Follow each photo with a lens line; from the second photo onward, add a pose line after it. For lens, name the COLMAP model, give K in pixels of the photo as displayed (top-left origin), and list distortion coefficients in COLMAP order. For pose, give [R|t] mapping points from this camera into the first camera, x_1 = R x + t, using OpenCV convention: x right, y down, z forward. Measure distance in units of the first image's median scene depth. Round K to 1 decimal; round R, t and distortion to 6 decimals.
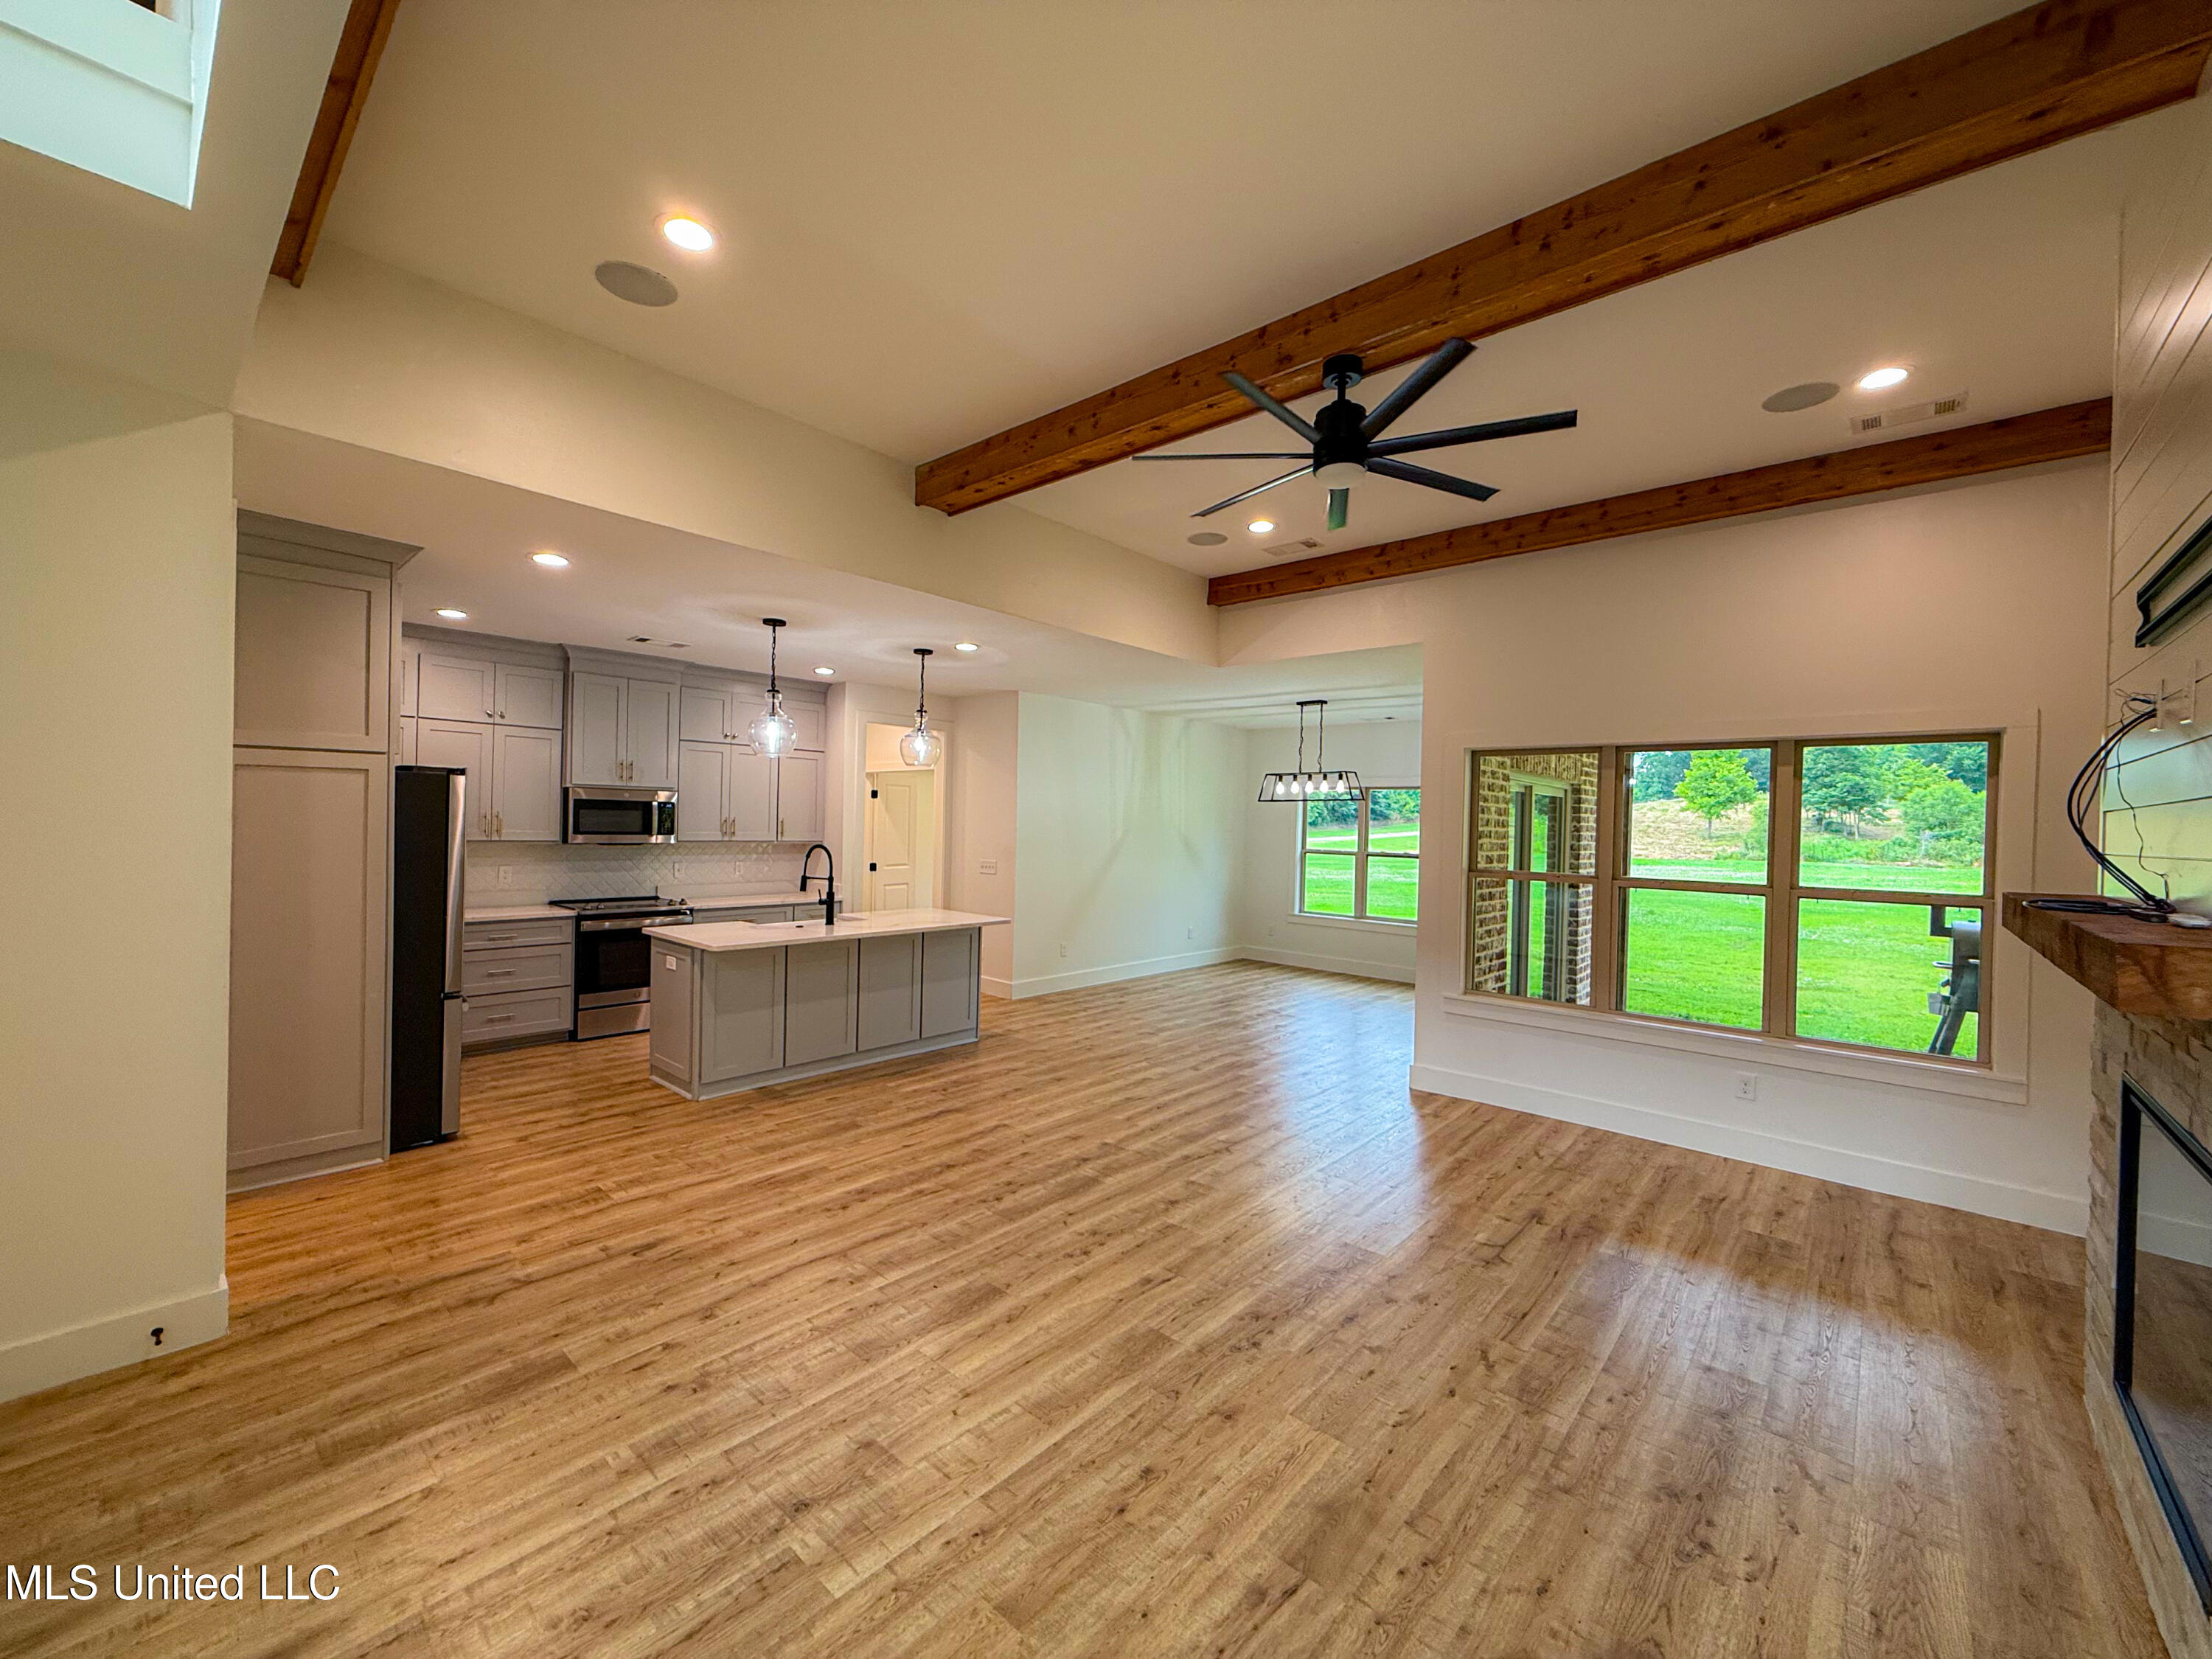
lens RADIAL K [[884.3, 0, 1100.7], [0, 884.3, 826.0], [0, 0, 1]] dist [0.003619, -0.000026]
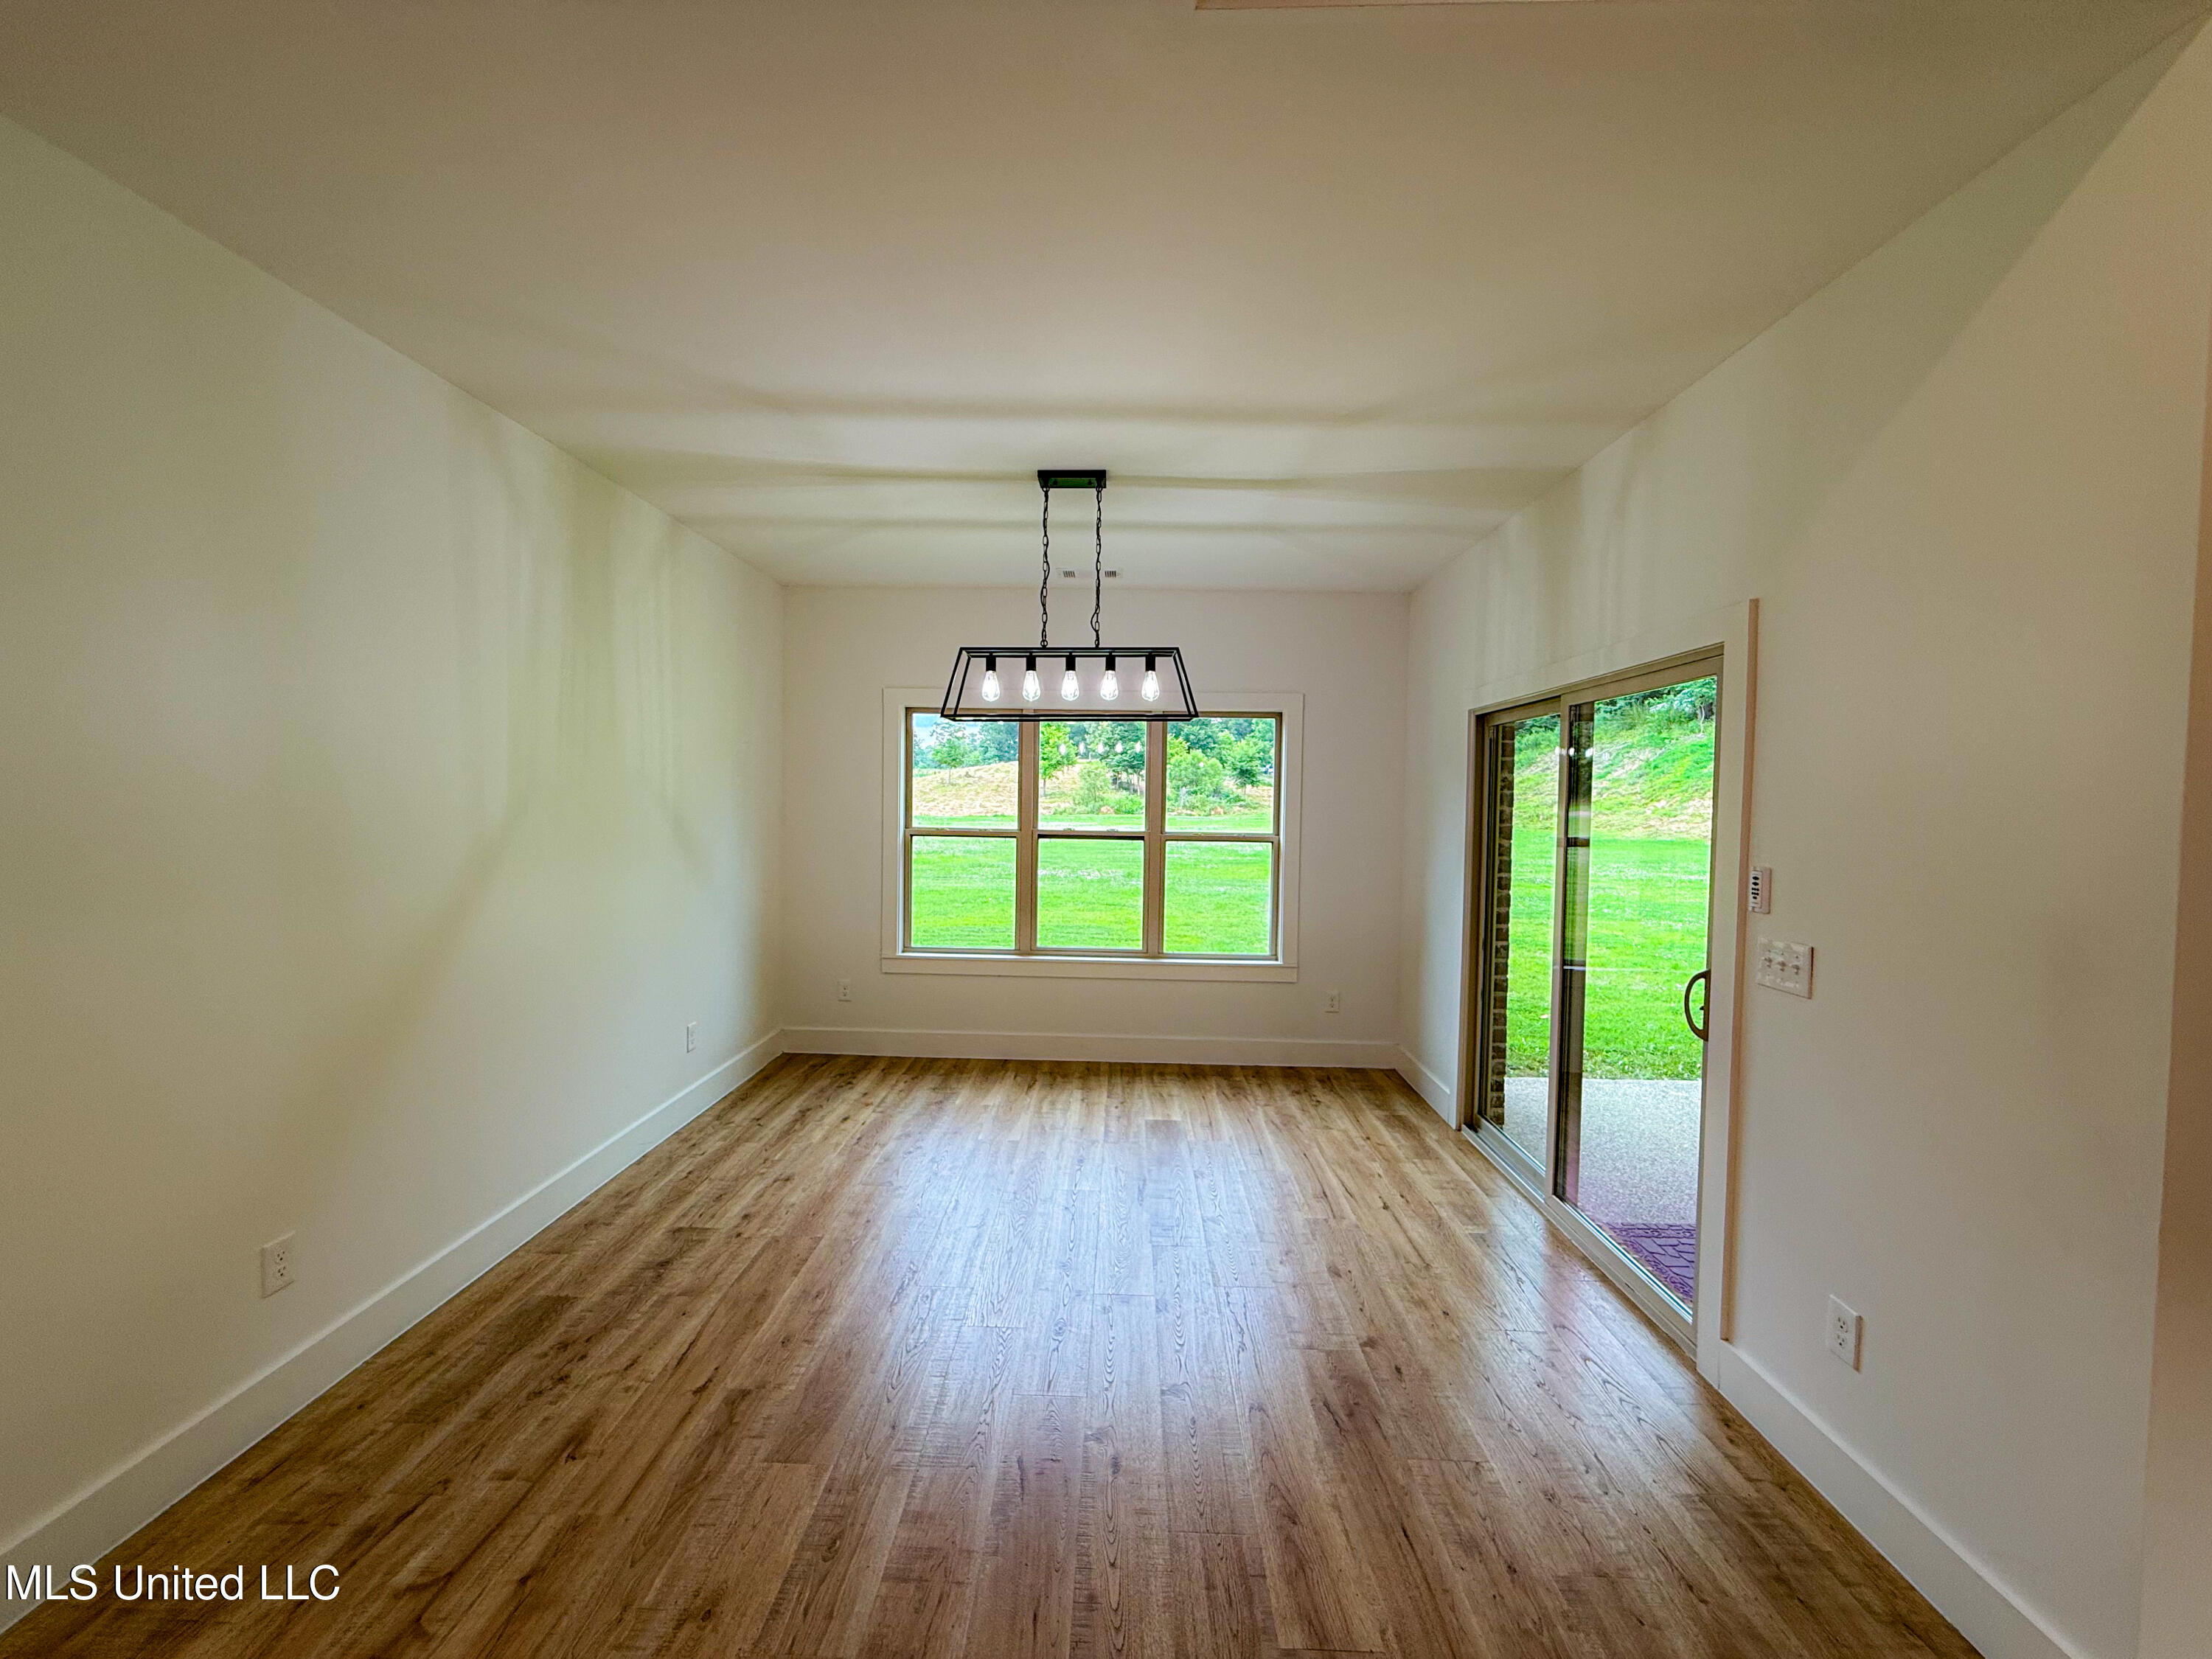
lens RADIAL K [[883.9, 0, 1117.8], [0, 883.9, 829.6], [0, 0, 1]] dist [0.000735, -0.000040]
pose [[0.754377, -0.038684, 0.655300, -0.026212], [0.007397, 0.998700, 0.050441, 0.003453], [-0.656399, -0.033205, 0.753683, 0.821630]]
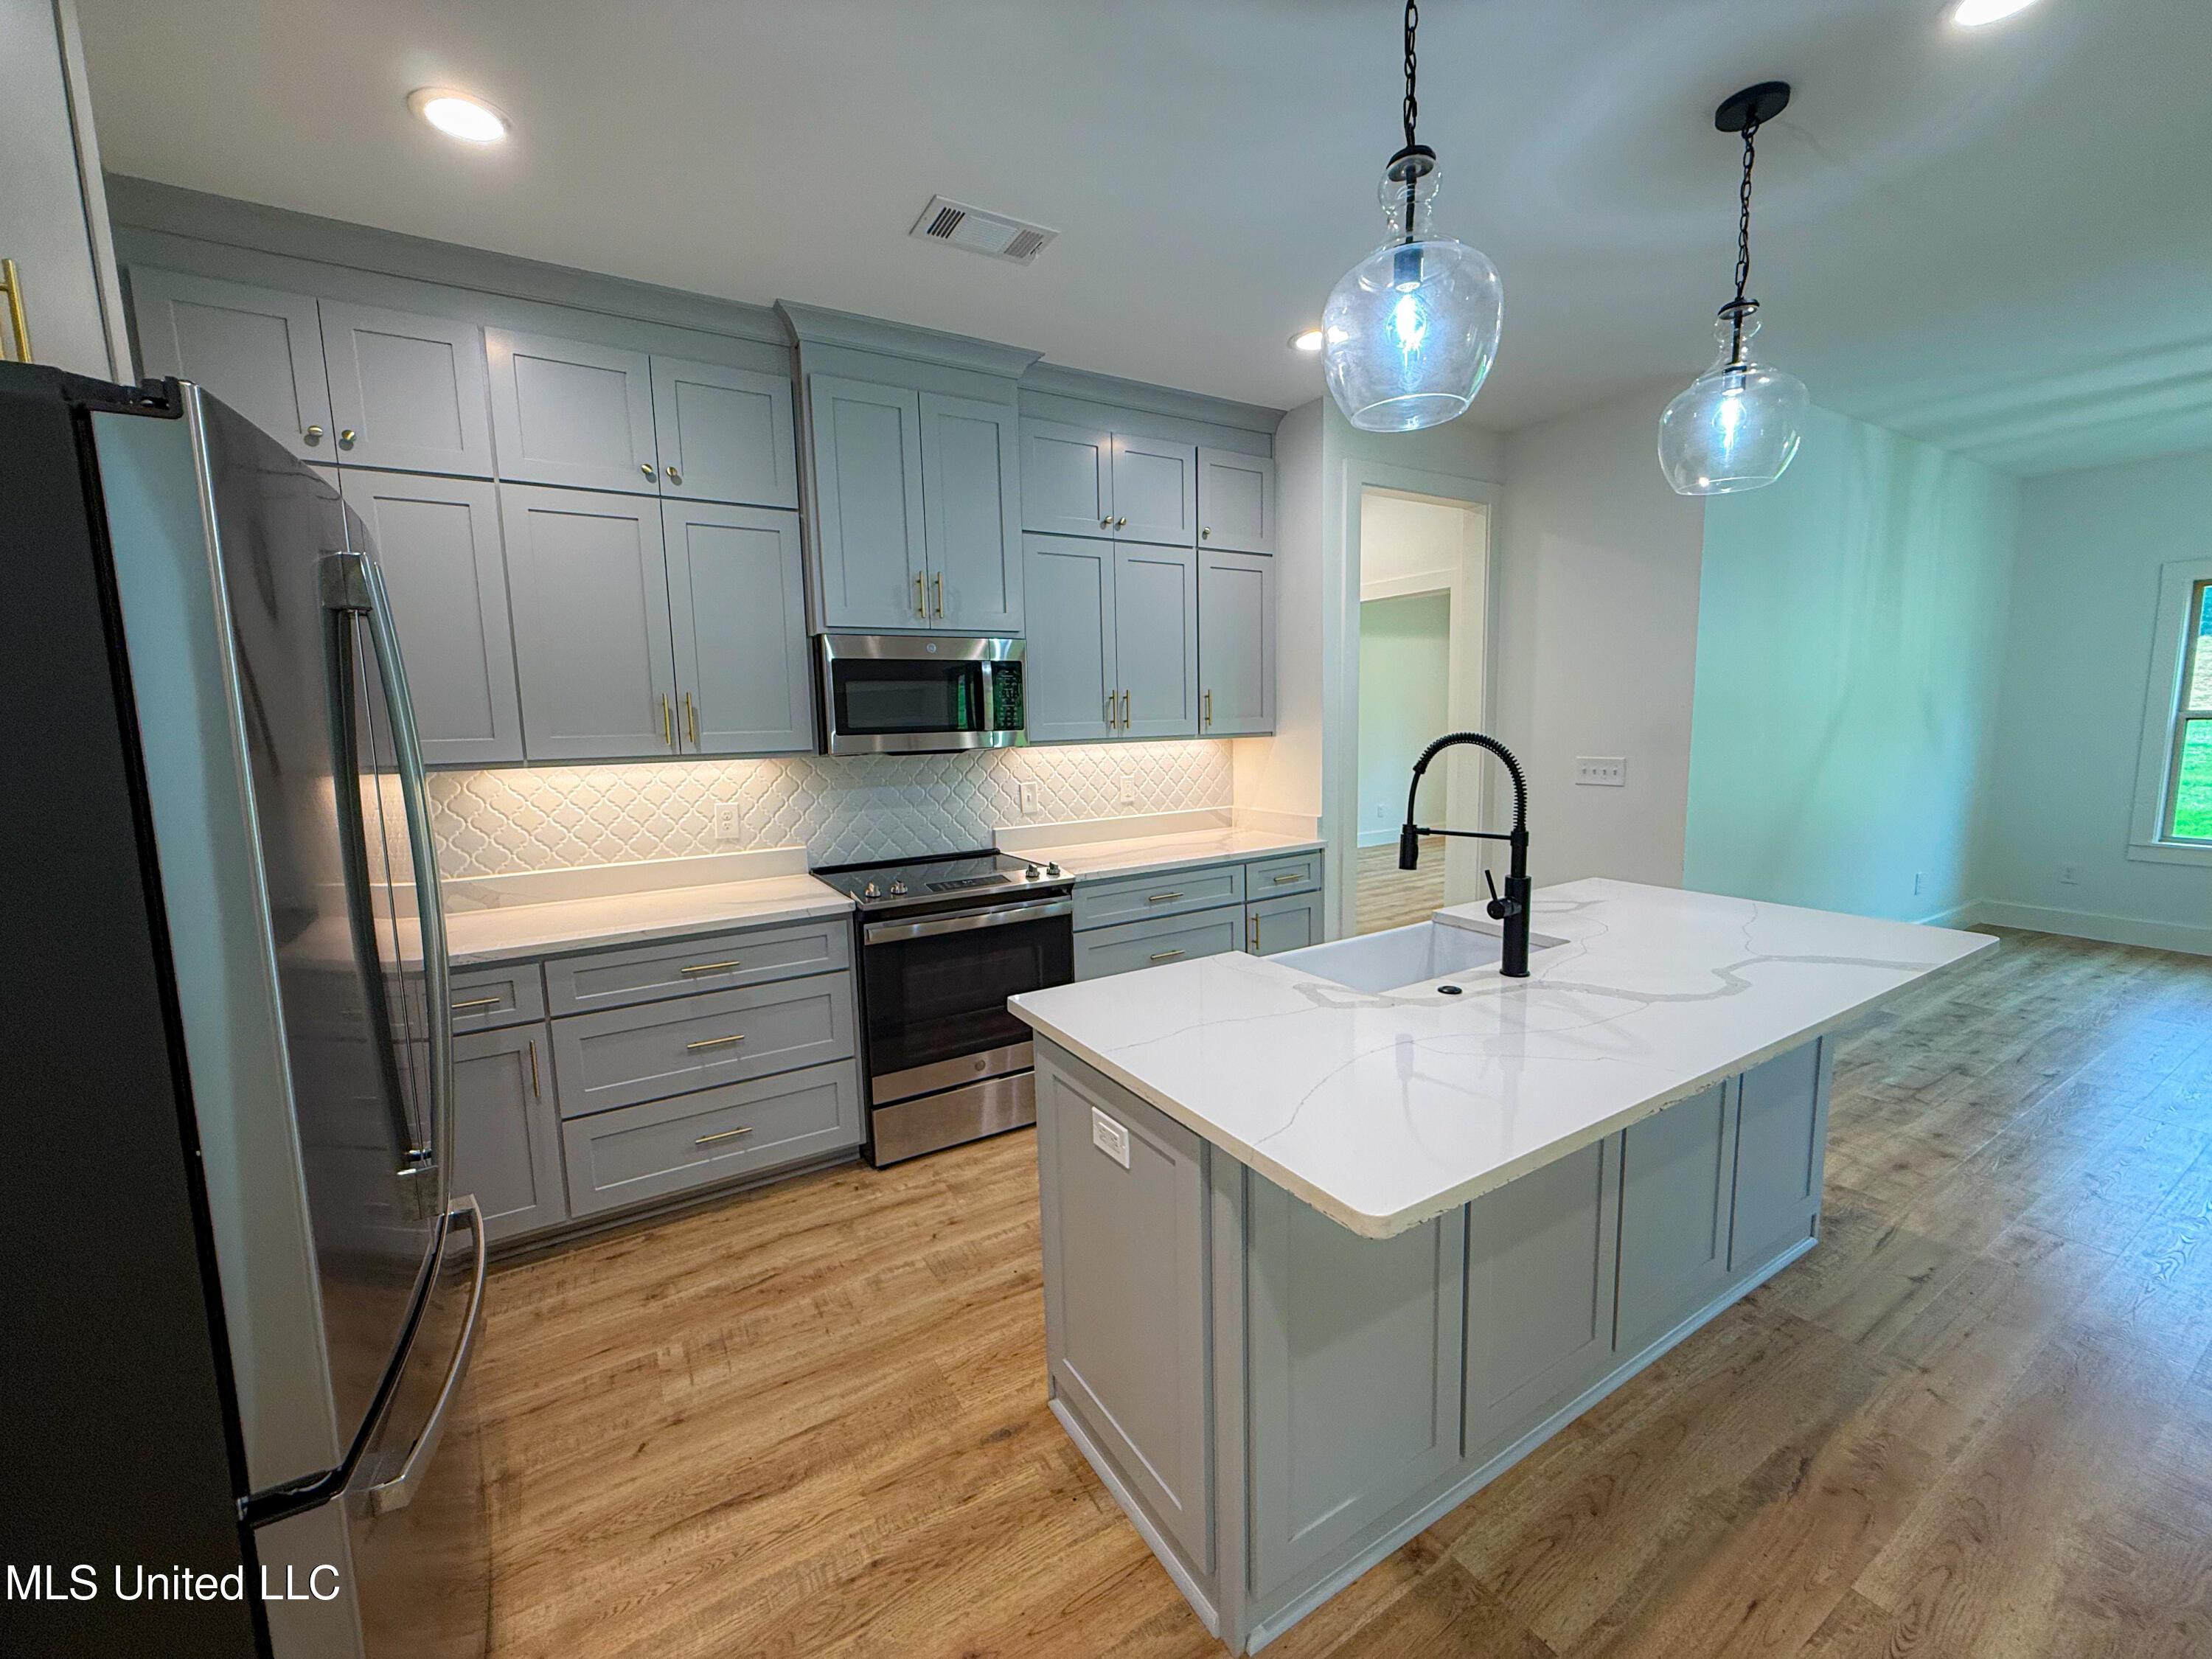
lens RADIAL K [[884.3, 0, 1100.7], [0, 884.3, 826.0], [0, 0, 1]] dist [0.003619, -0.000026]
pose [[0.955718, -0.010907, -0.294083, -0.303291], [0.046083, 0.992531, 0.112952, 0.009934], [0.290655, -0.121503, 0.949082, 0.551065]]
